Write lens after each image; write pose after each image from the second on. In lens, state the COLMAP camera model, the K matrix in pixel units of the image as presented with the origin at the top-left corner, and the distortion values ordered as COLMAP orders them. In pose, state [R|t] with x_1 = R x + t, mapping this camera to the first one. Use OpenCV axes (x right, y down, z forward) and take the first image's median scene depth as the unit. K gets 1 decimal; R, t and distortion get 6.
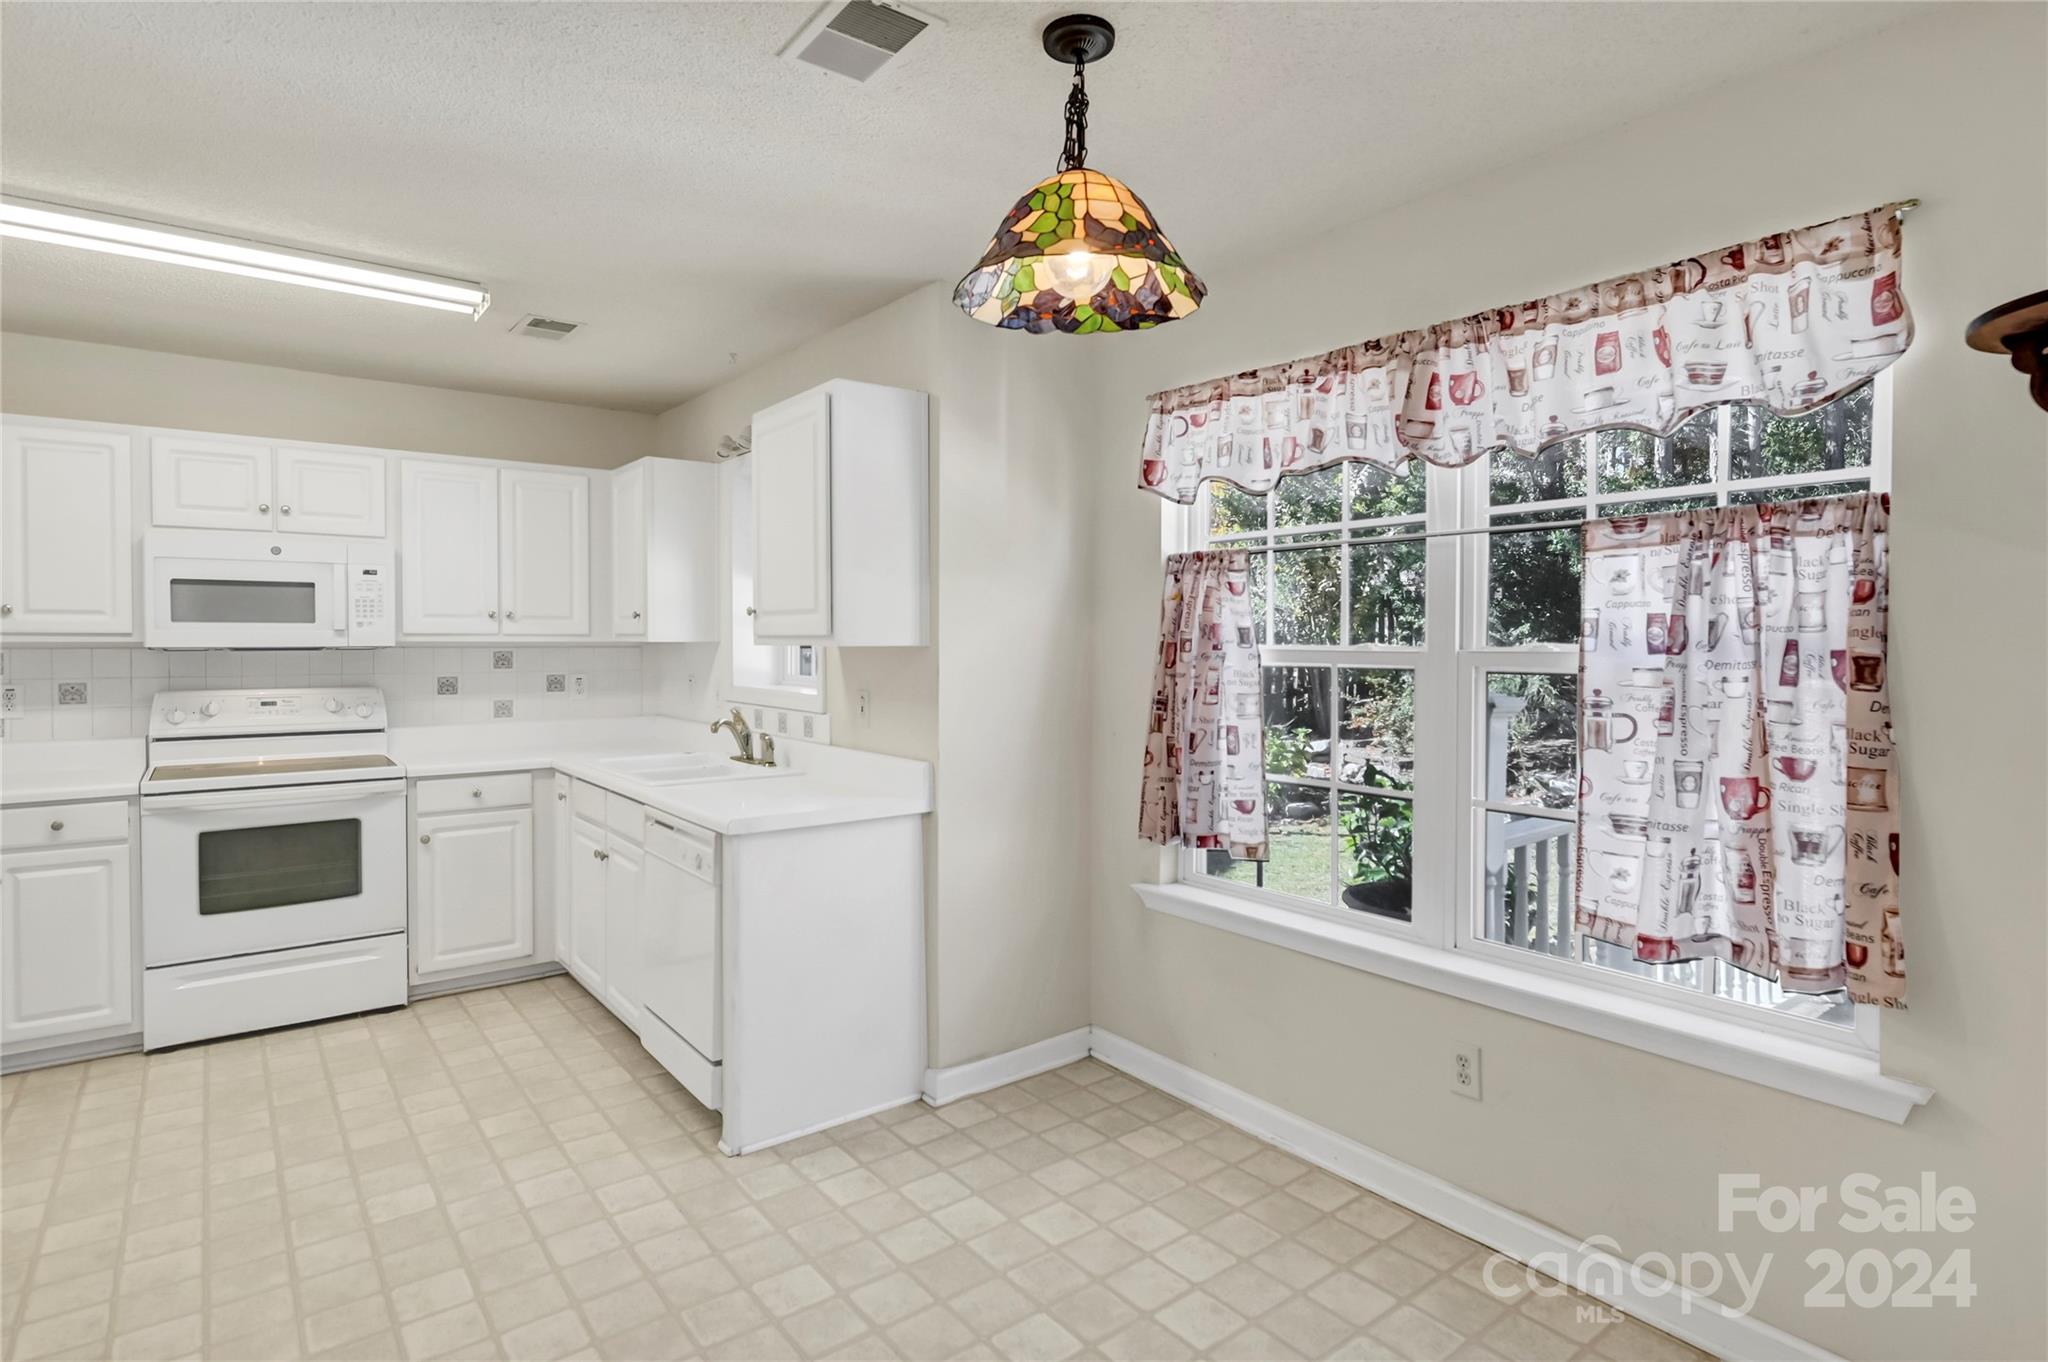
lens RADIAL K [[1050.1, 0, 1024.0], [0, 1050.1, 681.0], [0, 0, 1]] dist [0.001137, -0.000222]
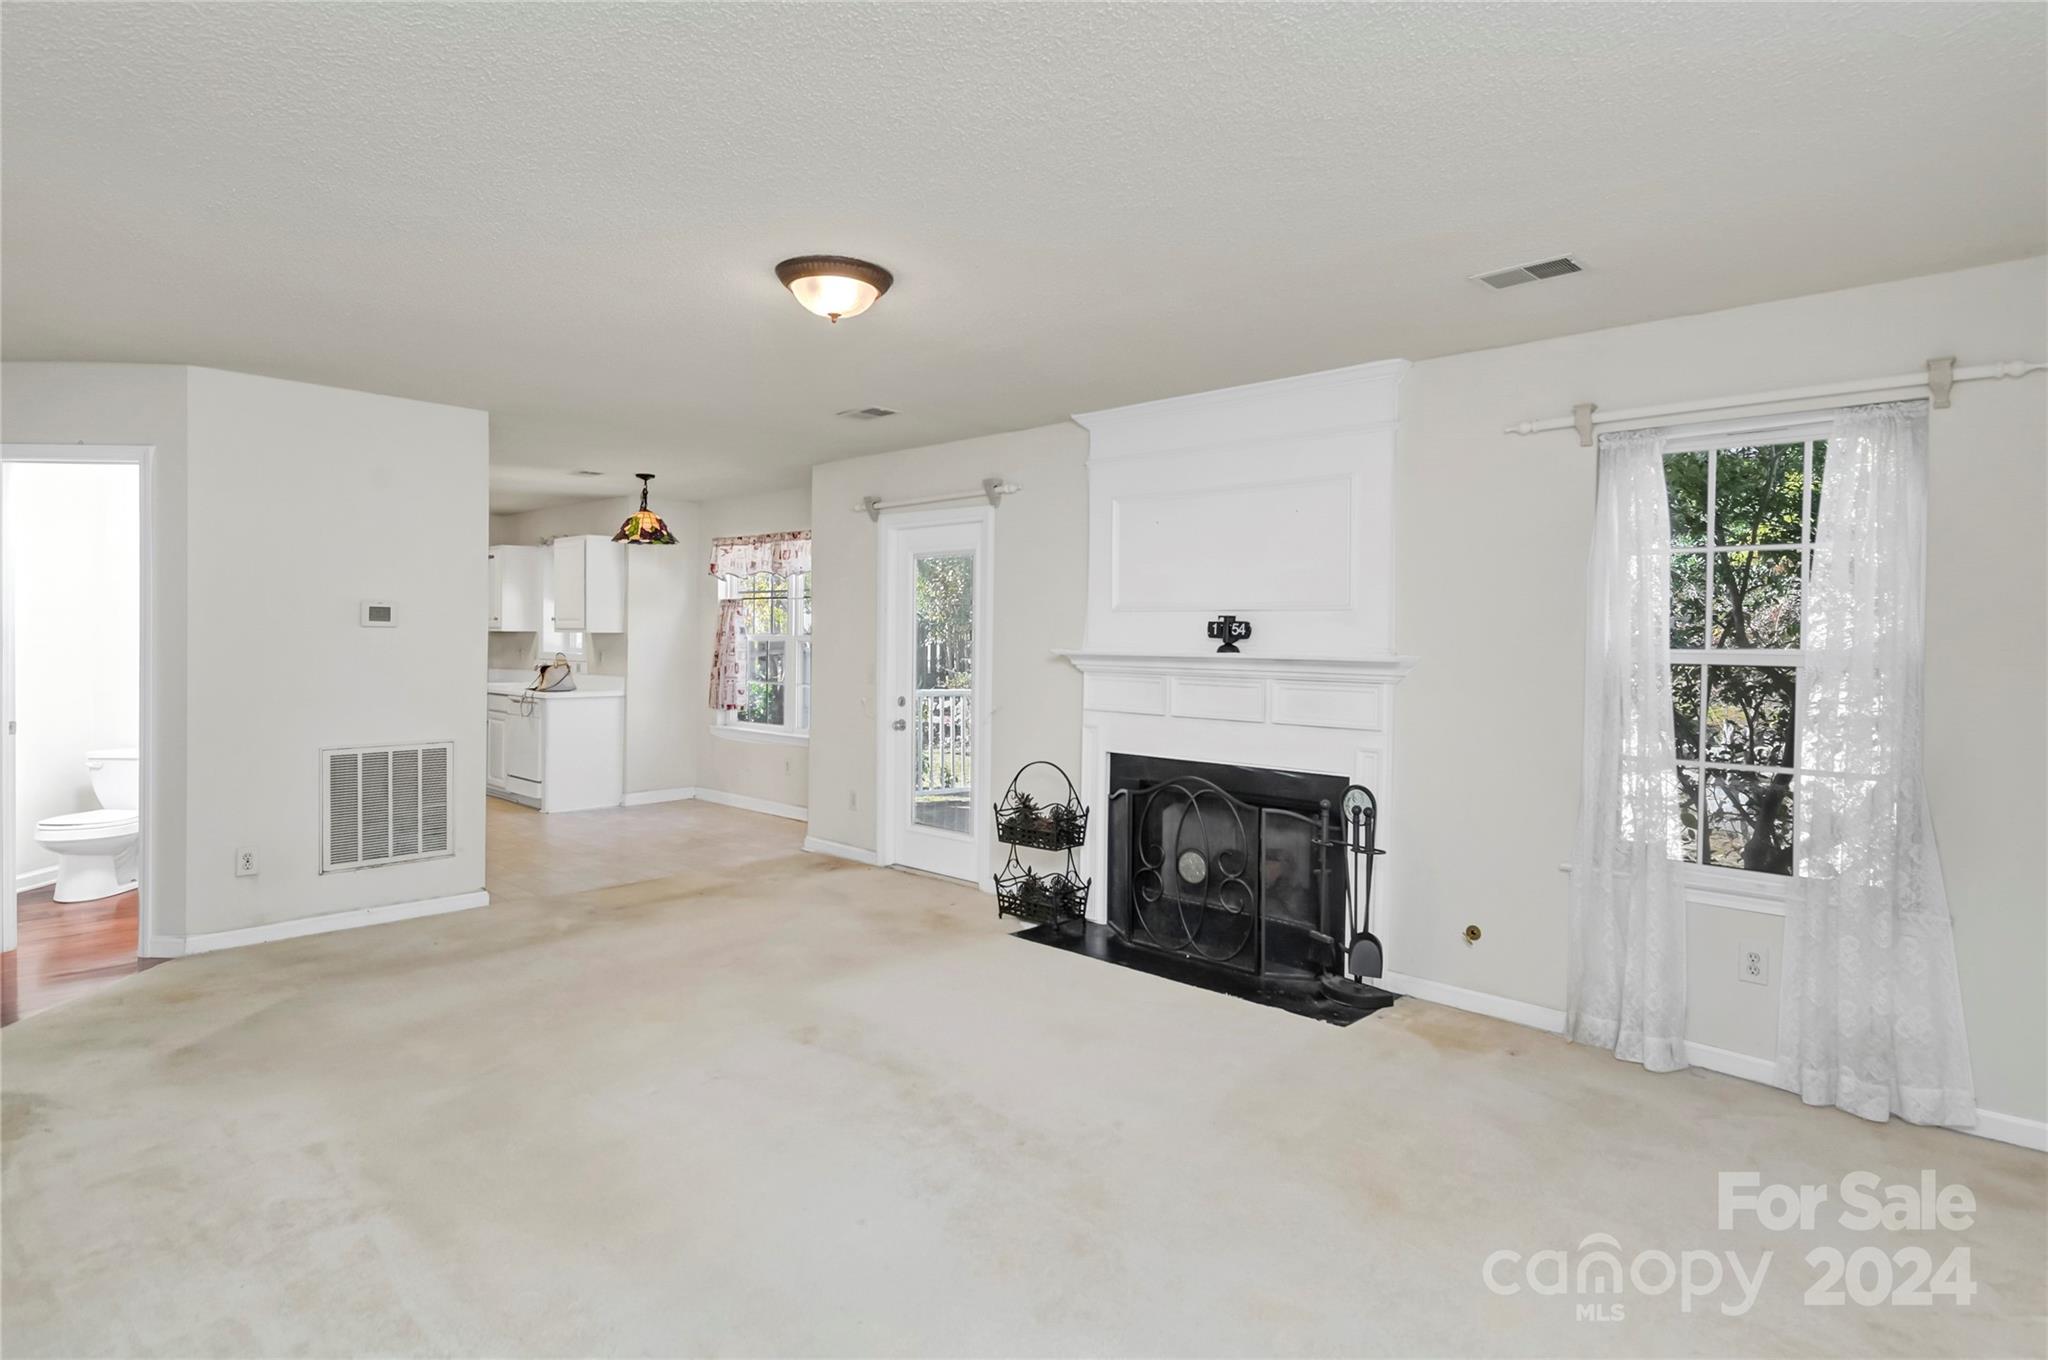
lens RADIAL K [[1079.8, 0, 1020.5], [0, 1079.8, 663.6], [0, 0, 1]] dist [-0.022846, -0.000921]
pose [[0.986694, 0.002034, 0.162573, 0.445672], [0.000120, 0.999912, -0.013241, 0.077164], [-0.162586, 0.013084, 0.986608, -1.804530]]
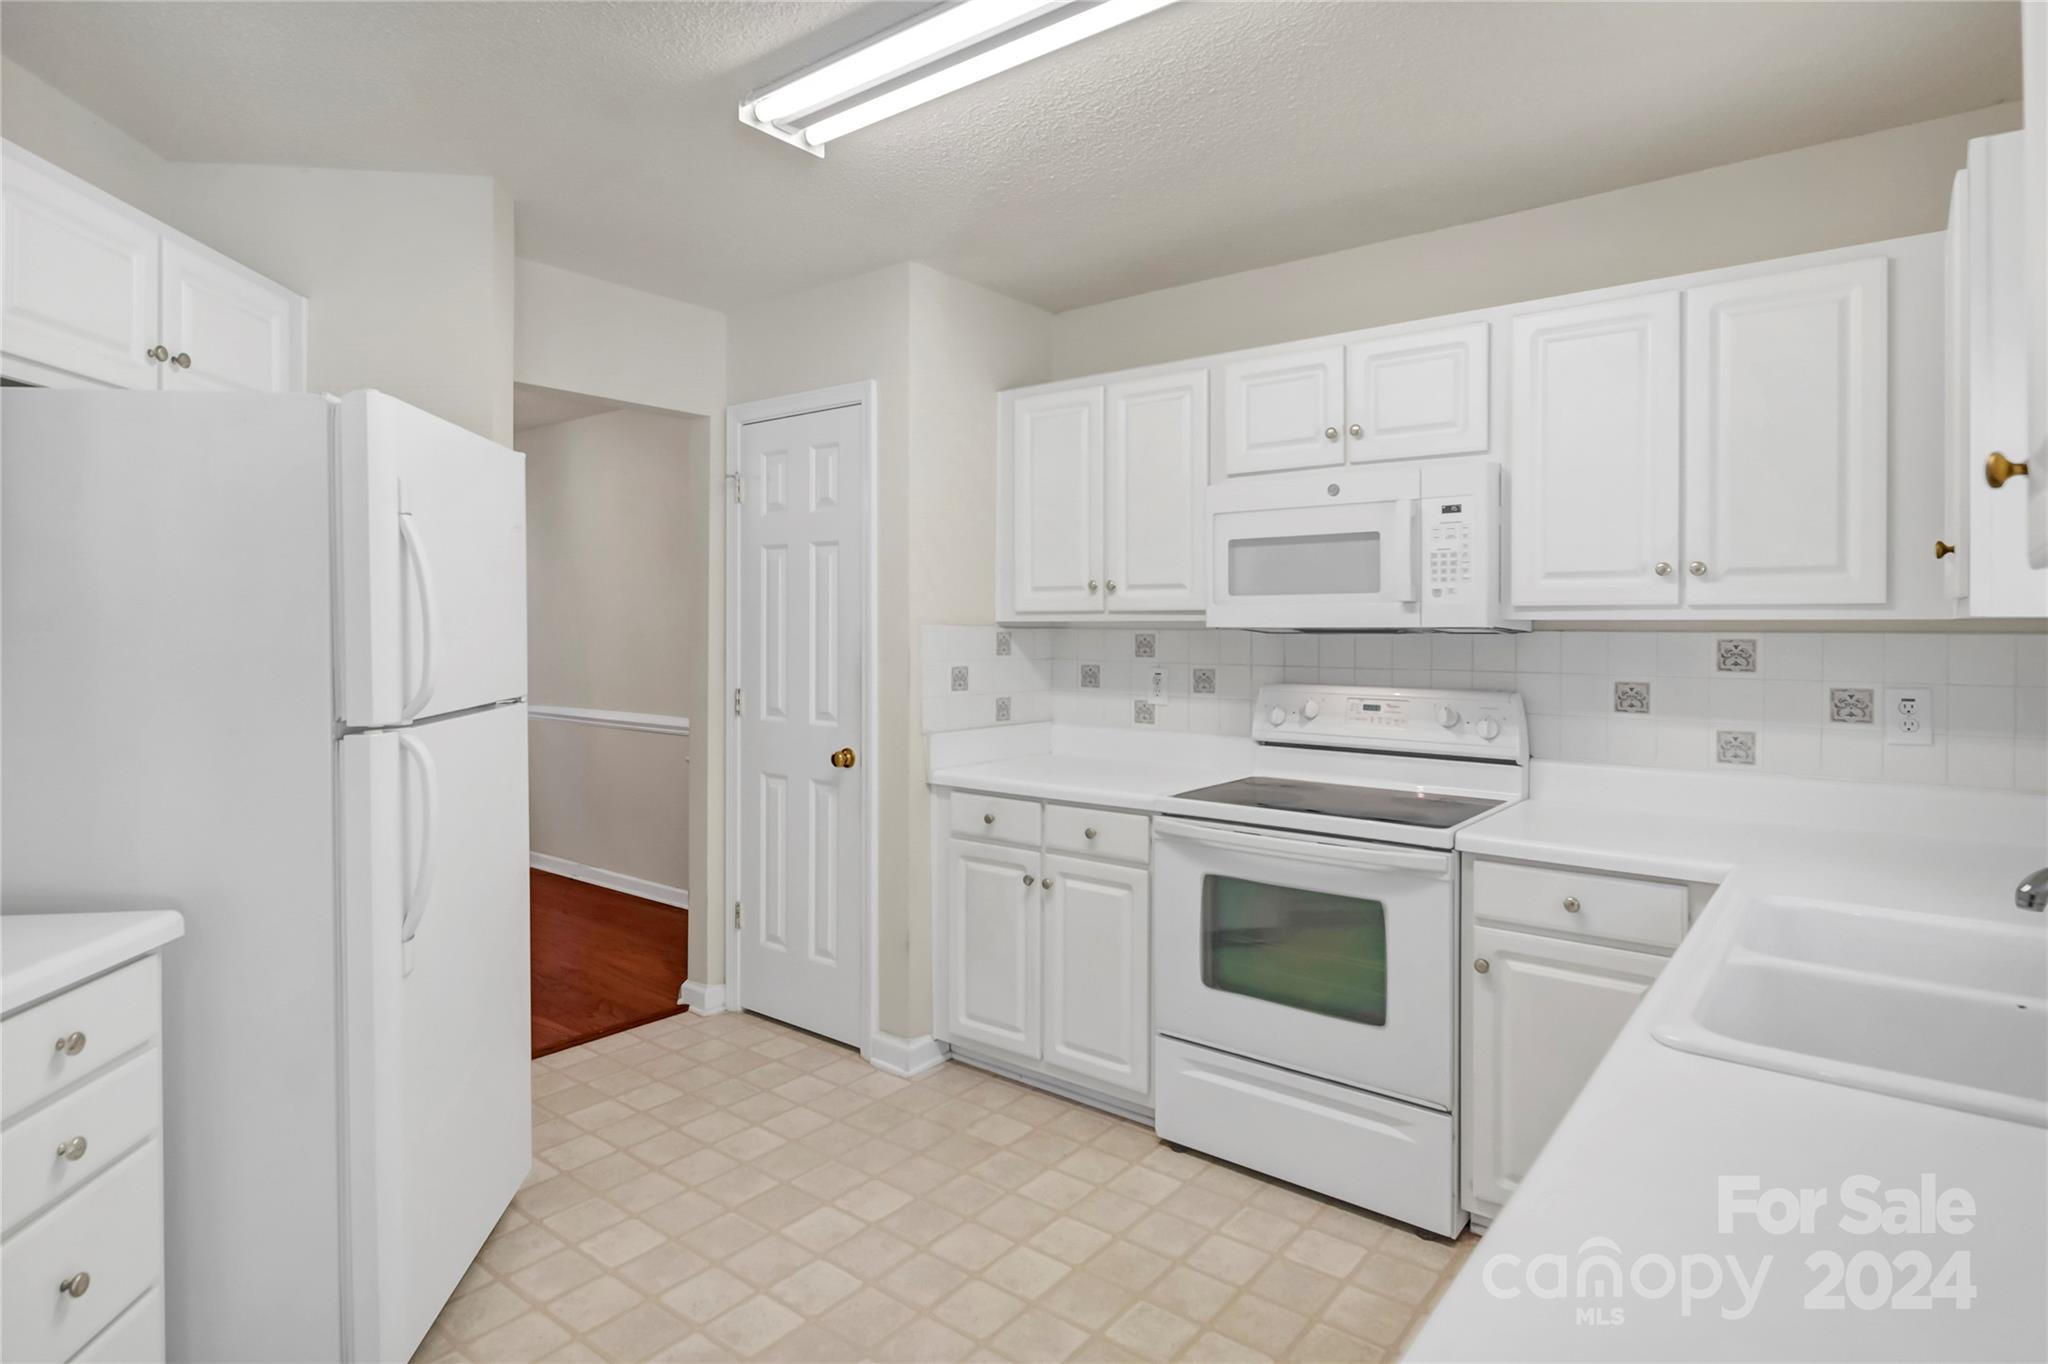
lens RADIAL K [[1085.6, 0, 1026.9], [0, 1085.6, 630.3], [0, 0, 1]] dist [0.005012, 0.000236]
pose [[0.249779, 0.000504, -0.968303, -0.062868], [-0.041979, 0.999065, -0.010309, -0.014718], [0.967393, 0.043224, 0.249566, 0.625314]]
